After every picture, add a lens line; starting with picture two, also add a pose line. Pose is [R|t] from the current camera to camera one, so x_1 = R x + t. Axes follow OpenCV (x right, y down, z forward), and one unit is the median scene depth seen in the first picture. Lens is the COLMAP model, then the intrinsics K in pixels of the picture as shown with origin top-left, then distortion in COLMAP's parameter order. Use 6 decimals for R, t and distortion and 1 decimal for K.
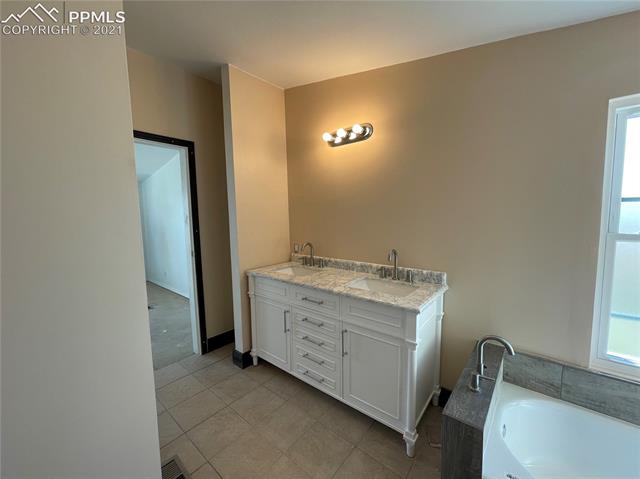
lens RADIAL K [[260.2, 0, 323.9], [0, 260.2, 236.4], [0, 0, 1]] dist [-0.004442, 0.001185]
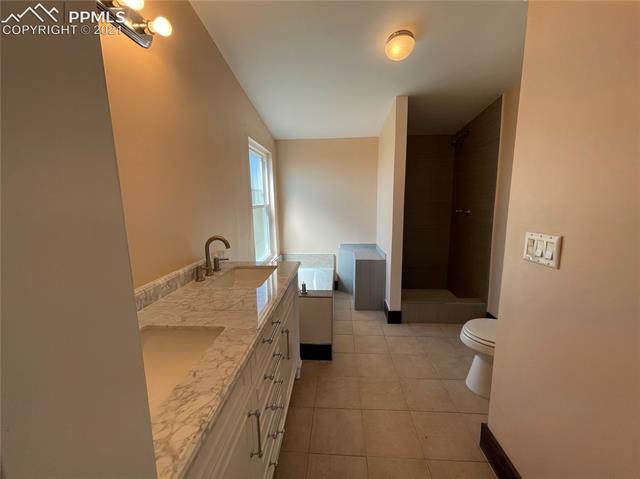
lens RADIAL K [[260.2, 0, 319.7], [0, 260.2, 235.4], [0, 0, 1]] dist [-0.004442, 0.001185]
pose [[-0.576101, -0.099670, 0.811279, -0.792796], [0.081446, 0.980598, 0.178308, -0.097495], [-0.813311, 0.168799, -0.556806, 1.669477]]
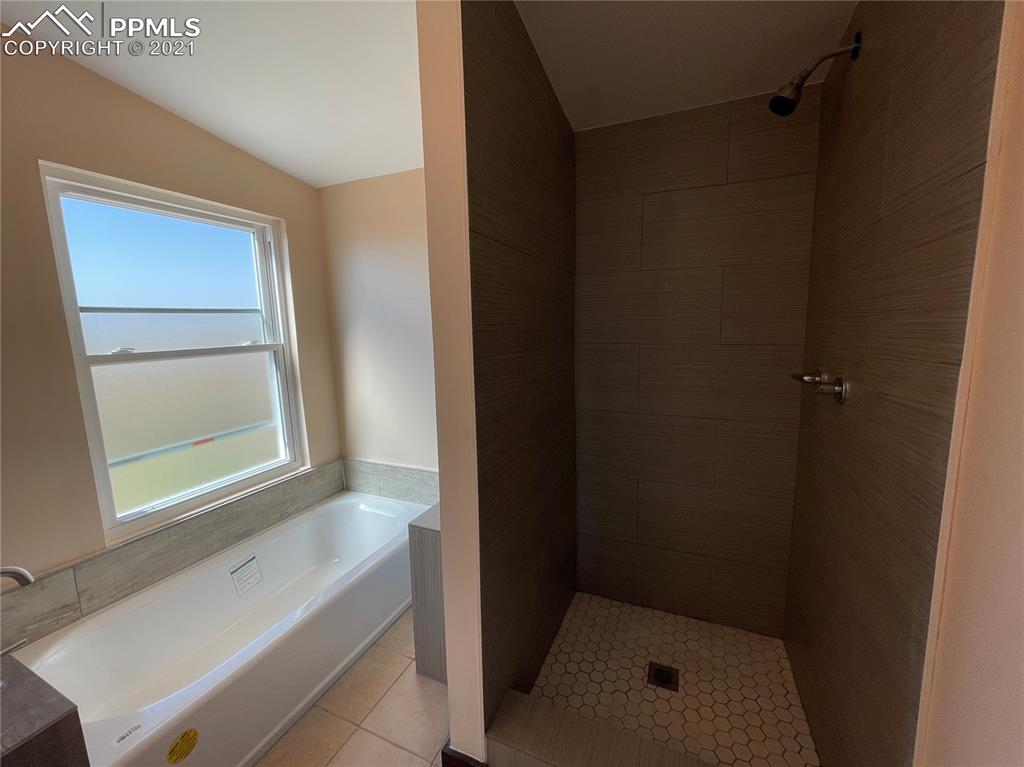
lens RADIAL K [[416.3, 0, 514.1], [0, 416.3, 377.3], [0, 0, 1]] dist [-0.004442, 0.001185]
pose [[-0.258903, -0.117542, 0.958725, -0.298629], [0.102650, 0.983599, 0.148312, -0.003209], [-0.960433, 0.136811, -0.242591, 0.140878]]
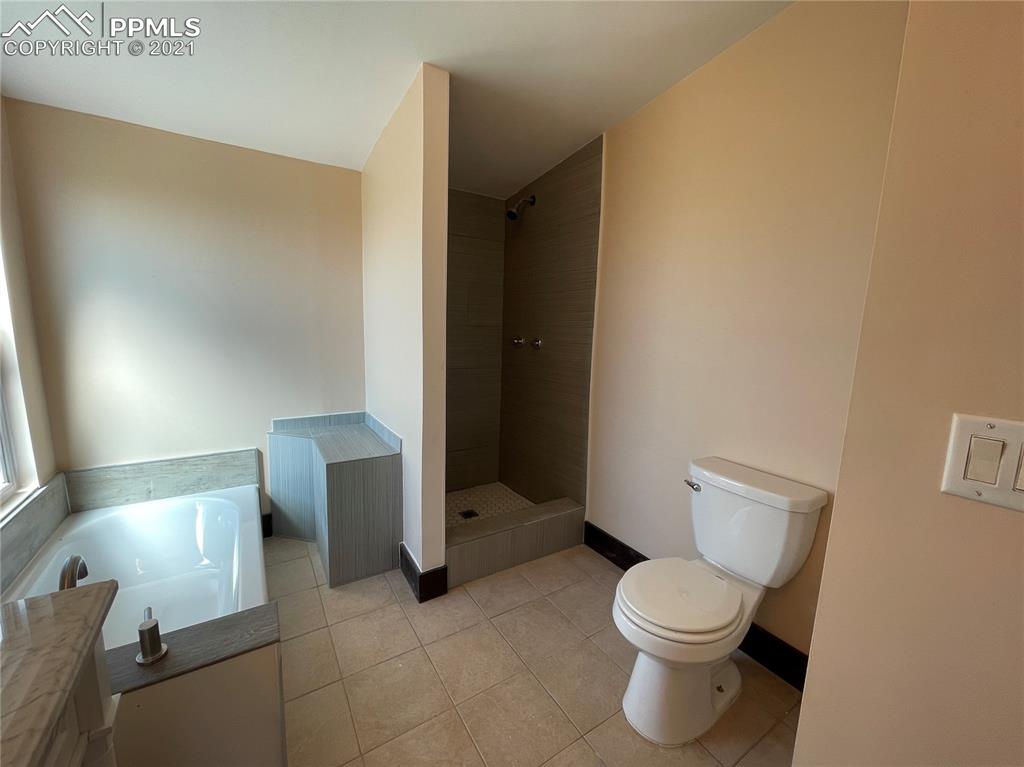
lens RADIAL K [[416.3, 0, 517.5], [0, 416.3, 379.6], [0, 0, 1]] dist [-0.004442, 0.001185]
pose [[-0.951703, -0.065407, 0.299974, -0.191356], [0.000159, 0.976939, 0.213520, -0.047381], [-0.307022, 0.203256, -0.929745, 1.257511]]
